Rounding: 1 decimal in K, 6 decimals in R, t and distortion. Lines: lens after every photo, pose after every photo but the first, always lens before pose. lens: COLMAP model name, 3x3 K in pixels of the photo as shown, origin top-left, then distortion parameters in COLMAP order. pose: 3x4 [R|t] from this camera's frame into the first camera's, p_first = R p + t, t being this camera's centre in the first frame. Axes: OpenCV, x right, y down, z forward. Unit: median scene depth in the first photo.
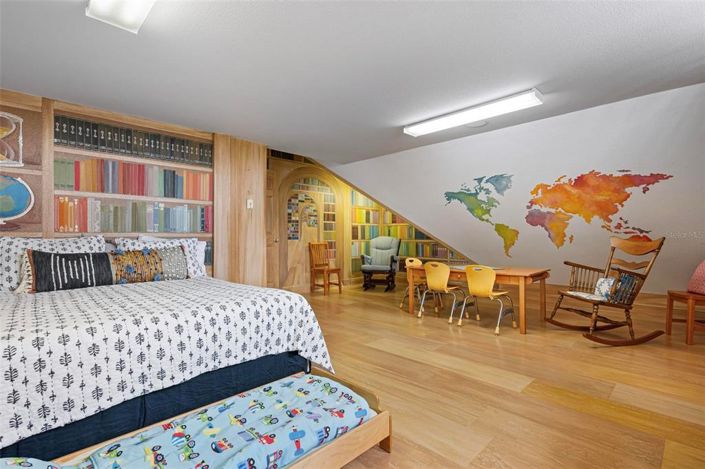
lens RADIAL K [[331.0, 0, 355.3], [0, 331.0, 238.4], [0, 0, 1]] dist [-0.001427, -0.000421]
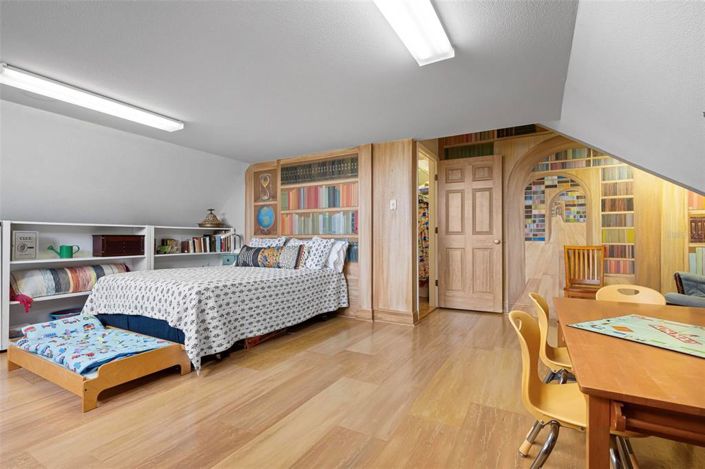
lens RADIAL K [[331.0, 0, 357.3], [0, 331.0, 233.3], [0, 0, 1]] dist [-0.001427, -0.000421]
pose [[0.271422, -0.011363, -0.962393, 0.607704], [-0.002965, 0.999916, -0.012643, -0.004904], [0.962456, 0.006285, 0.271365, 0.632572]]
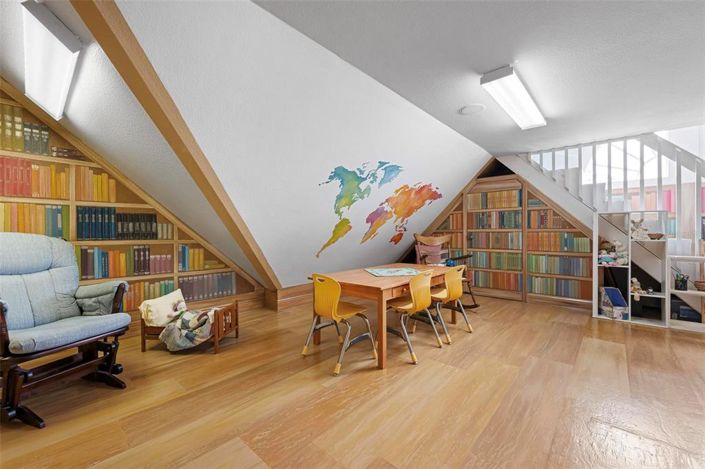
lens RADIAL K [[292.0, 0, 350.3], [0, 292.0, 233.7], [0, 0, 1]] dist [0.001180, 0.000052]
pose [[-0.044308, 0.000290, 0.999018, -0.363553], [0.003287, 0.999995, -0.000145, -0.005644], [-0.999013, 0.003277, -0.044309, 1.175211]]
